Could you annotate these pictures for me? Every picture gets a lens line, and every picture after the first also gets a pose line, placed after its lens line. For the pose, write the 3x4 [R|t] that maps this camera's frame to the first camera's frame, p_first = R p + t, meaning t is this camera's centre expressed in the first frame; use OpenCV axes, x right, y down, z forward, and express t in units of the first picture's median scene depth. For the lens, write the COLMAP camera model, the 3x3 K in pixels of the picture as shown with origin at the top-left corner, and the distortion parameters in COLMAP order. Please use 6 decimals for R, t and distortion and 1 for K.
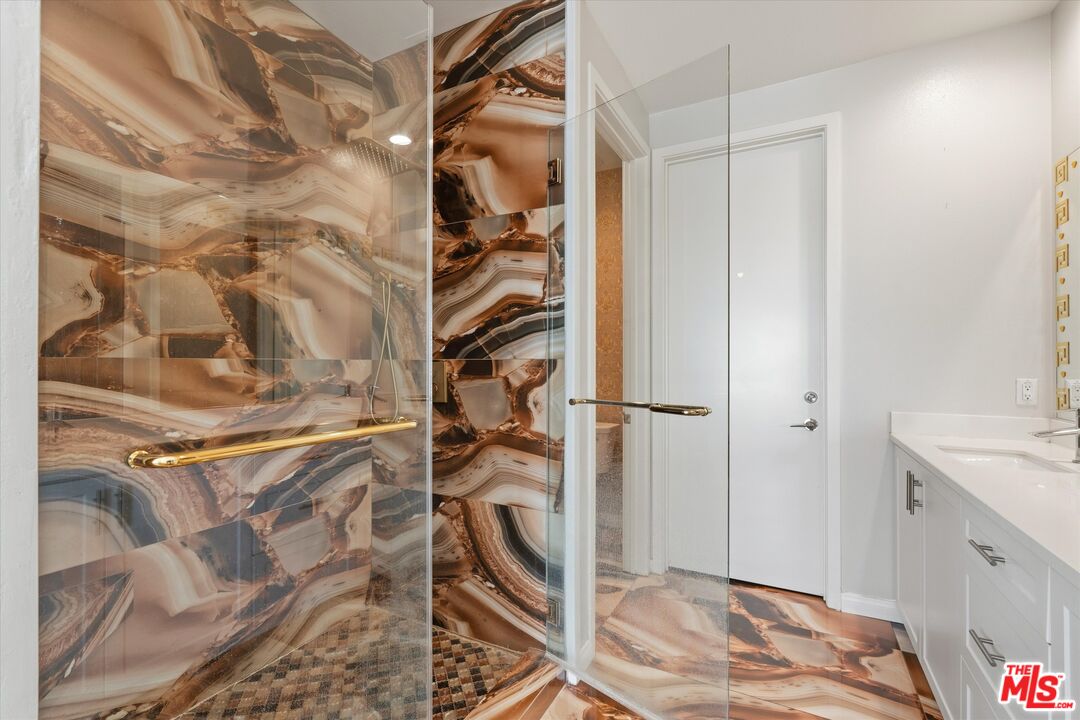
lens RADIAL K [[478.0, 0, 540.0], [0, 478.0, 360.0], [0, 0, 1]] dist [-0.003805, -0.001367]
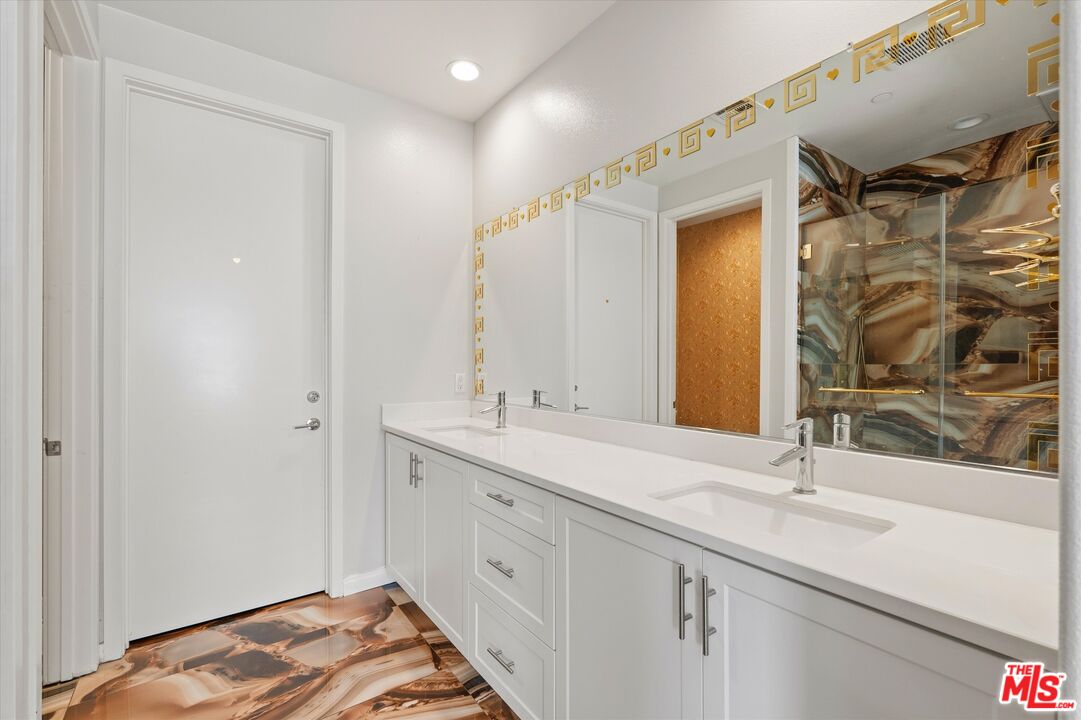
lens RADIAL K [[478.4, 0, 540.5], [0, 478.4, 360.0], [0, 0, 1]] dist [-0.003805, -0.001367]
pose [[0.430079, 0.001569, 0.902790, -0.152487], [-0.007037, 0.999974, 0.001615, -0.004821], [-0.902764, -0.007047, 0.430079, 0.160545]]
